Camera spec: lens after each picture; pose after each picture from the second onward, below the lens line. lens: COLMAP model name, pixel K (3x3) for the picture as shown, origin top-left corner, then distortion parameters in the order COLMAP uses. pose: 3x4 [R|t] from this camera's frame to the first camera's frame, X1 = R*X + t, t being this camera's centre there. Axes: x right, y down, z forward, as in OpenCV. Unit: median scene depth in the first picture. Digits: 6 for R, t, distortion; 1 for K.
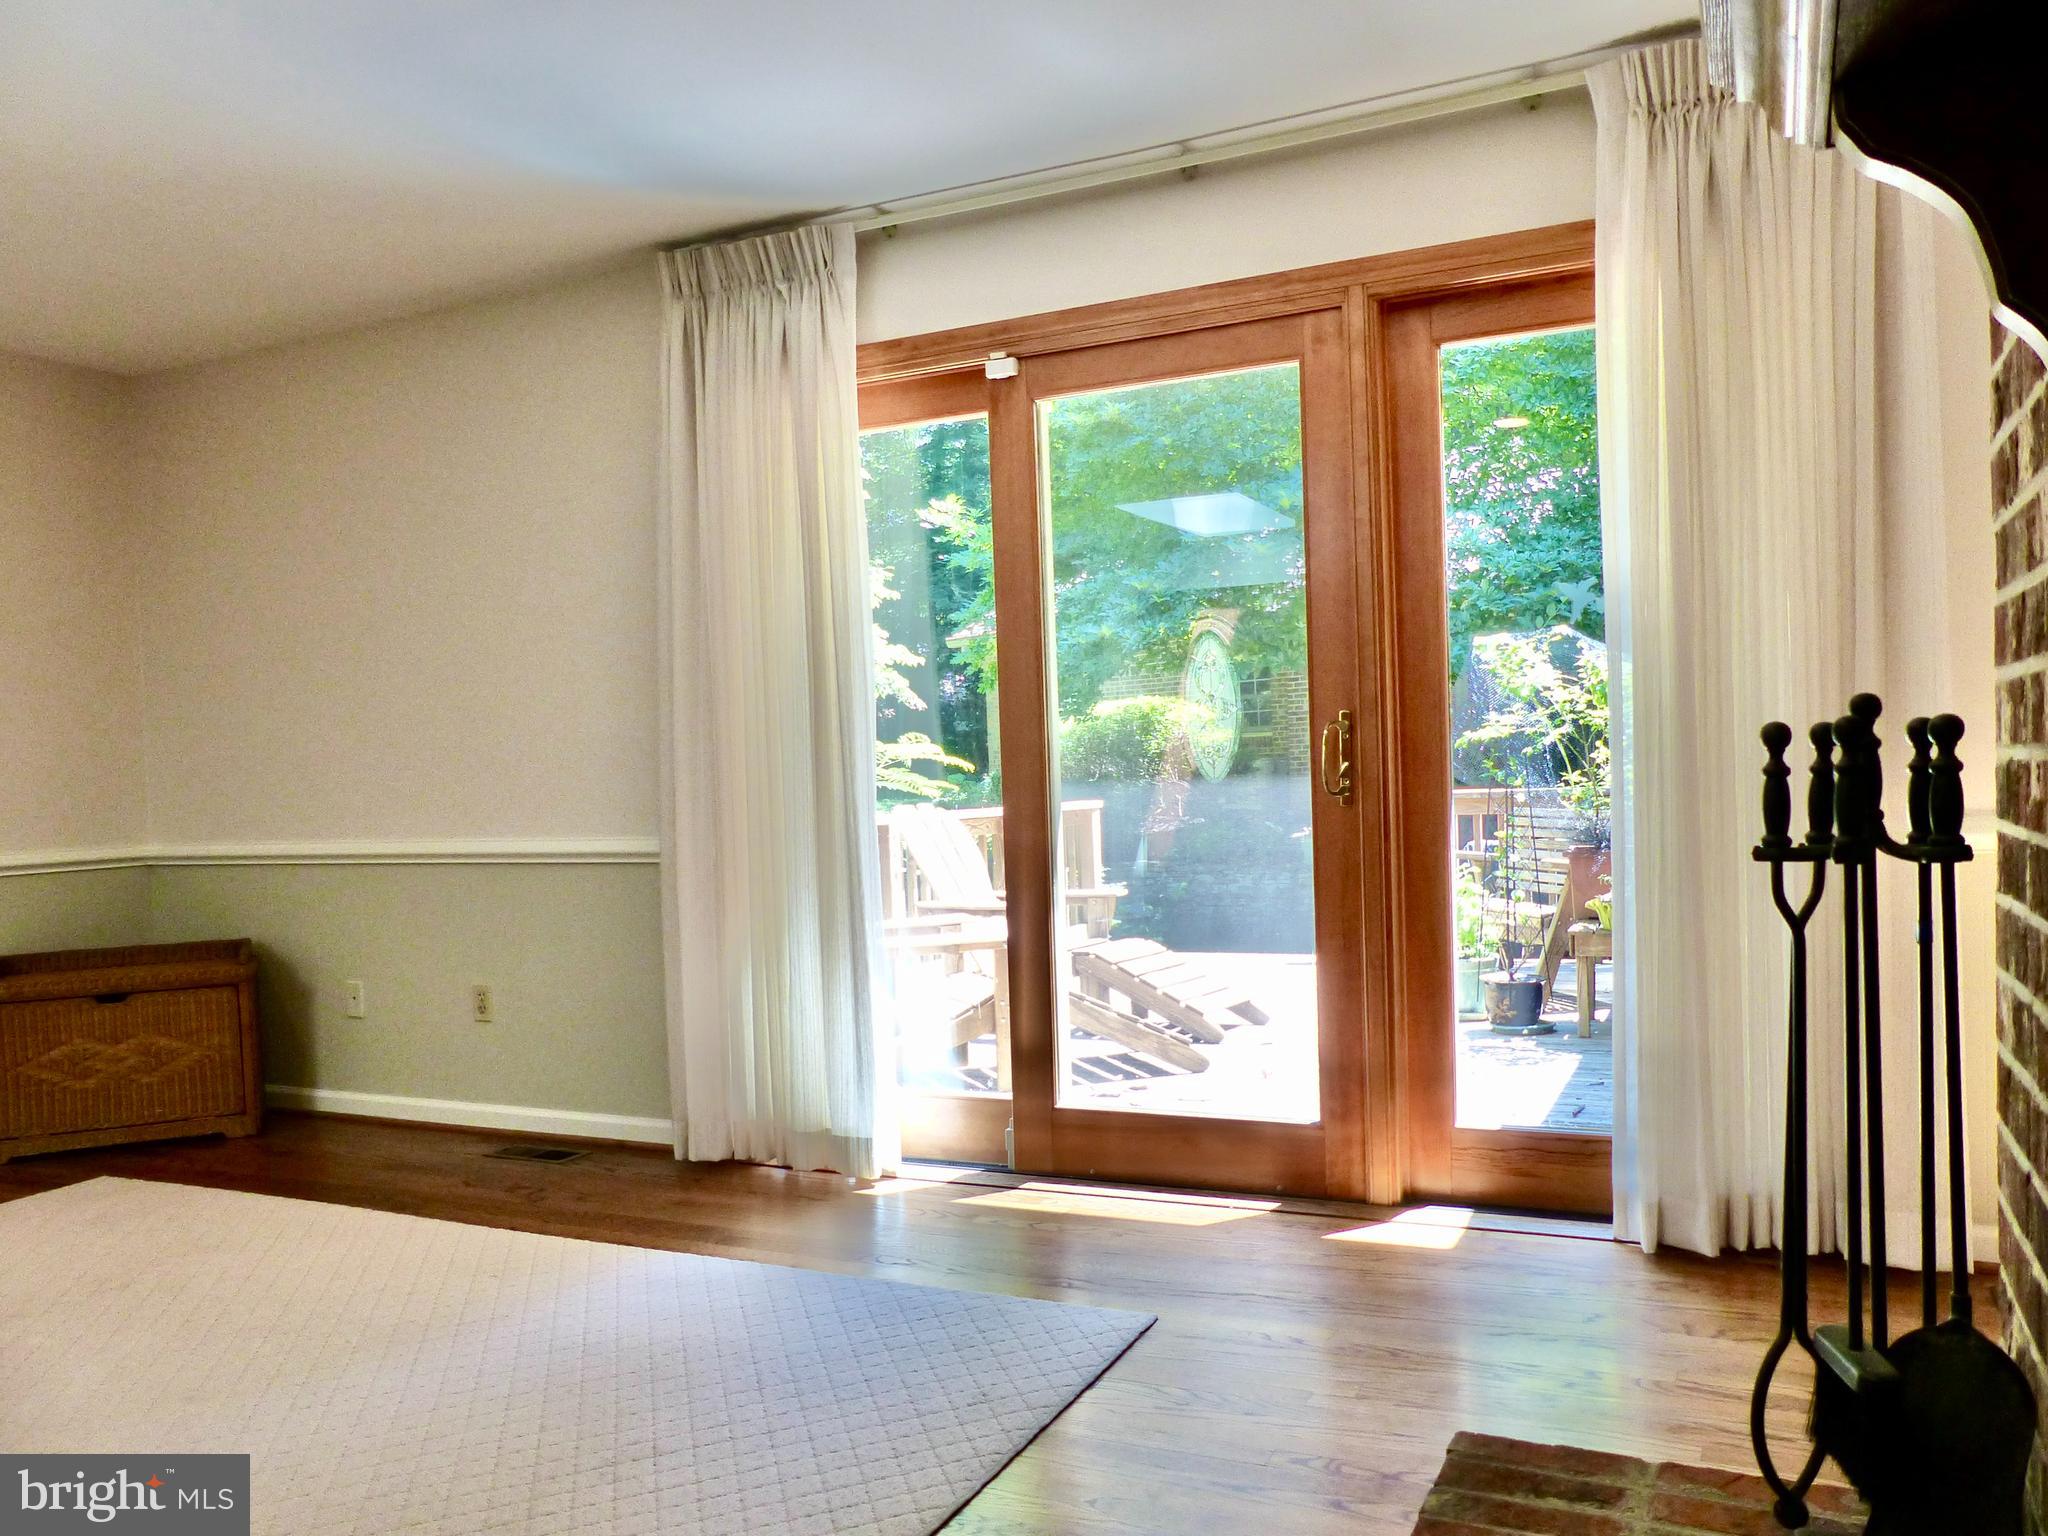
lens RADIAL K [[1530.5, 0, 1020.7], [0, 1530.5, 835.6], [0, 0, 1]] dist [-0.025176, -0.002412]
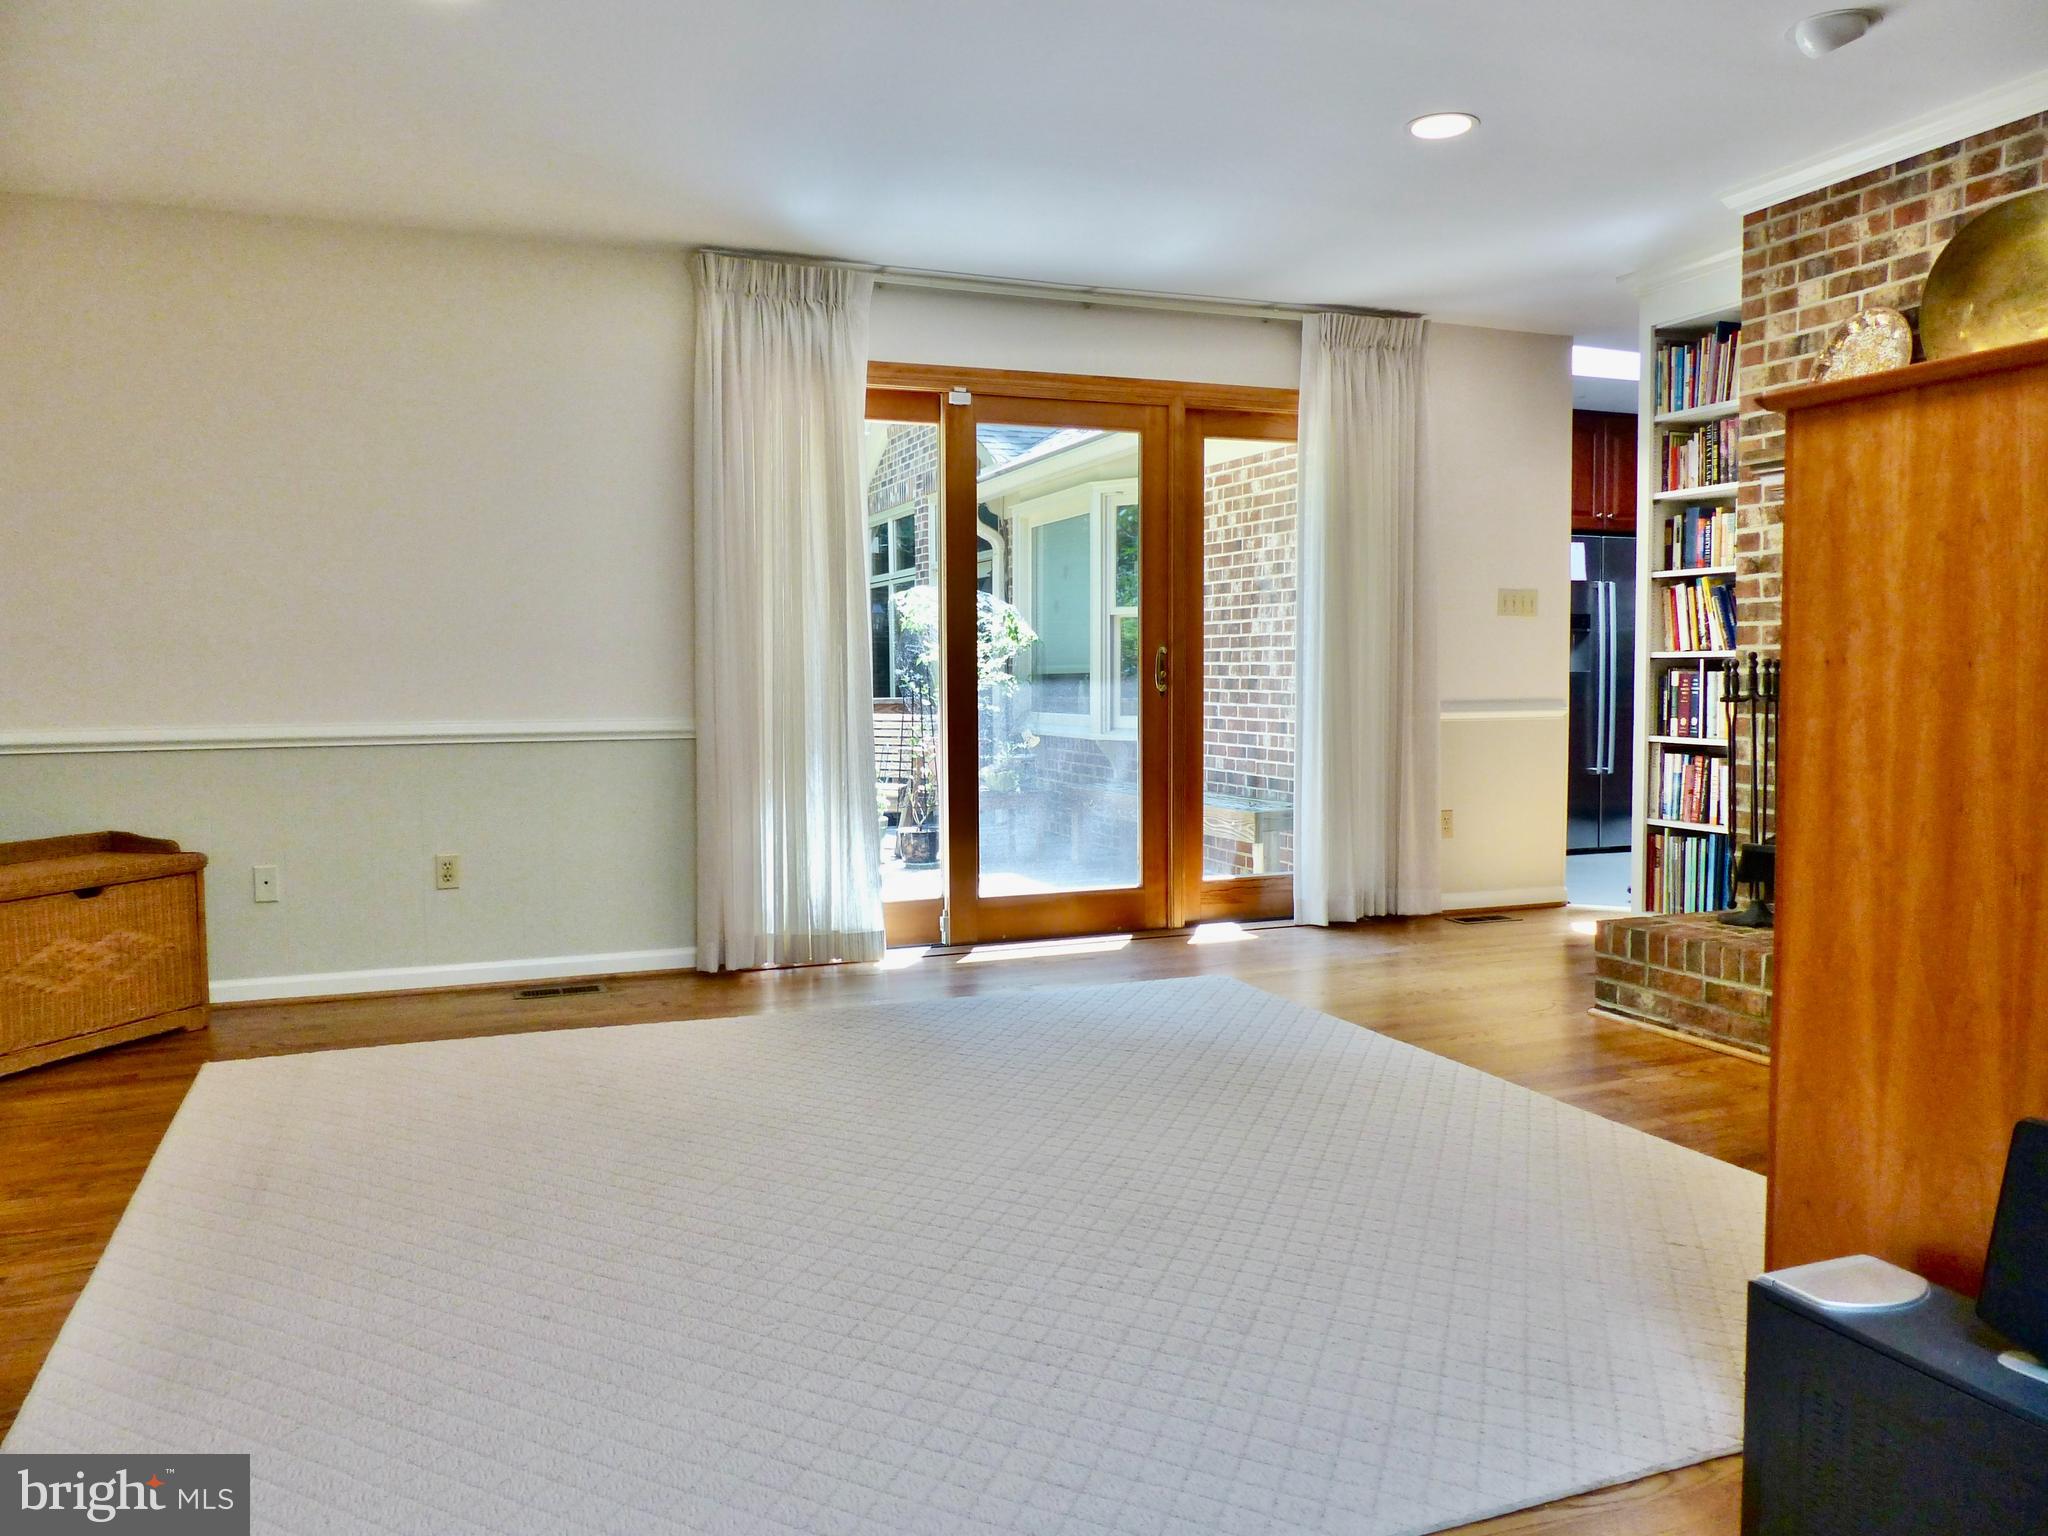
lens RADIAL K [[1530.5, 0, 1023.3], [0, 1530.5, 769.3], [0, 0, 1]] dist [-0.025176, -0.002412]
pose [[0.687288, -0.020181, 0.726105, -0.971286], [0.012852, 0.999795, 0.015623, 0.027756], [-0.726271, -0.001406, 0.687407, -0.054962]]
